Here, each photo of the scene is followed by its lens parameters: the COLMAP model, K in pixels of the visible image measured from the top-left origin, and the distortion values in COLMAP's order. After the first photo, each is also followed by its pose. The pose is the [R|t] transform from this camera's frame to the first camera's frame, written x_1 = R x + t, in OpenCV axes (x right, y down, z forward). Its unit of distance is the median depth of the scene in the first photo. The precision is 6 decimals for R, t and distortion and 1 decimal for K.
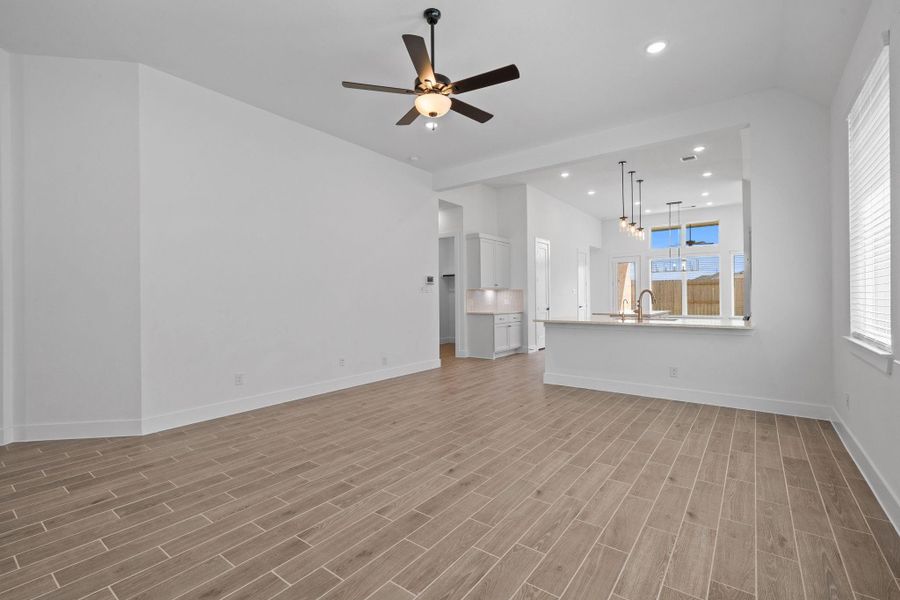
lens RADIAL K [[402.1, 0, 450.0], [0, 402.1, 300.0], [0, 0, 1]] dist [0.010920, -0.000116]
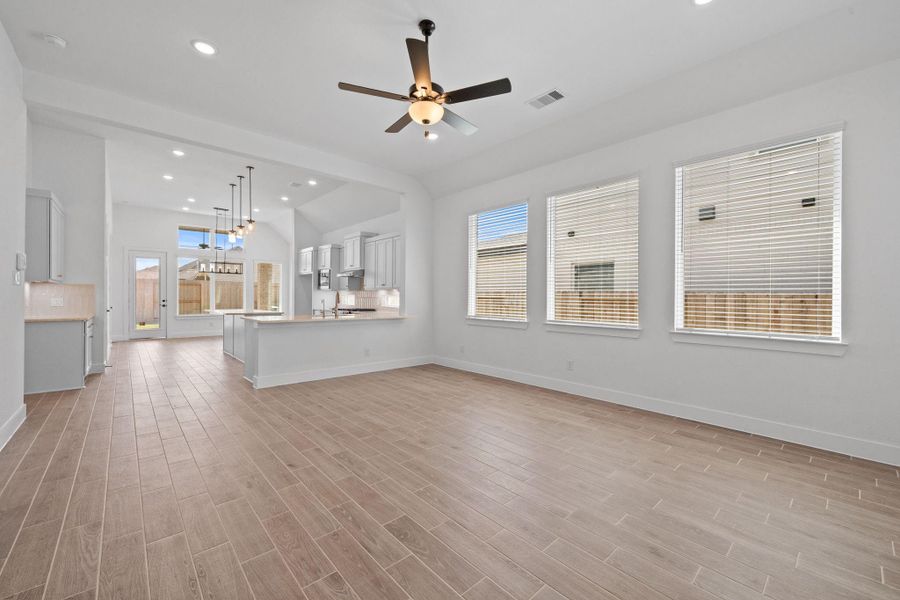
lens RADIAL K [[362.4, 0, 450.1], [0, 362.4, 309.1], [0, 0, 1]] dist [-0.011650, -0.000053]
pose [[0.188589, -0.017691, 0.981897, -0.775442], [-0.003244, 0.999821, 0.018637, 0.009172], [-0.982051, -0.006700, 0.188498, 0.638128]]
